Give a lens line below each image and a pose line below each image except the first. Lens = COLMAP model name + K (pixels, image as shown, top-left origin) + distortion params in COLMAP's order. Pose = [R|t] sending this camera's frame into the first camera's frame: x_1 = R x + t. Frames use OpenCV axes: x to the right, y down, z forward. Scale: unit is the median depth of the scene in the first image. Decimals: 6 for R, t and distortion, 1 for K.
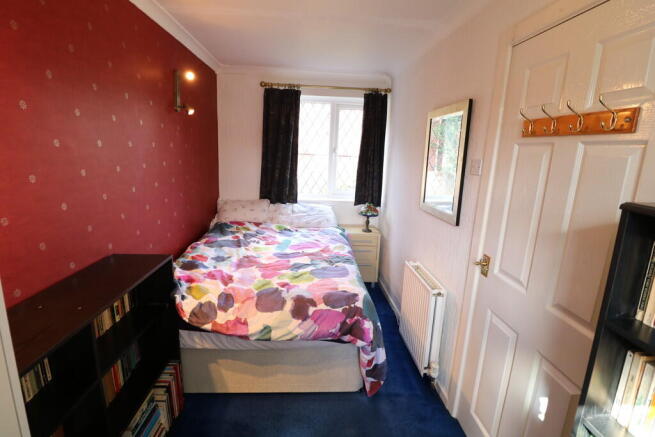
lens RADIAL K [[307.1, 0, 323.5], [0, 307.1, 210.3], [0, 0, 1]] dist [-0.001792, -0.000733]
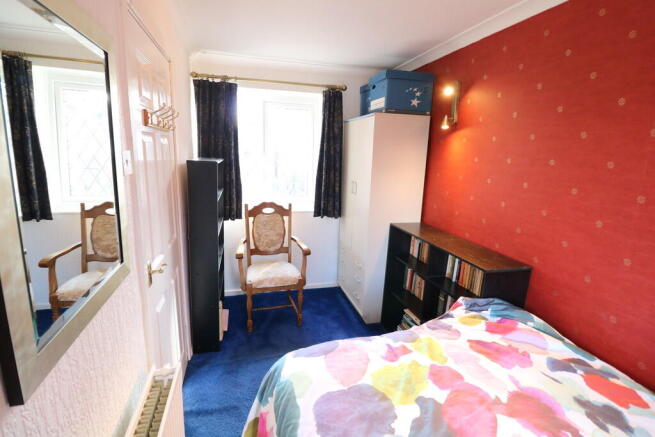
lens RADIAL K [[307.1, 0, 323.5], [0, 307.1, 210.3], [0, 0, 1]] dist [-0.001792, -0.000733]
pose [[-0.973594, -0.026967, -0.226688, 0.213399], [-0.111605, 0.922469, 0.369589, -0.296350], [0.199146, 0.385129, -0.901119, 1.495907]]
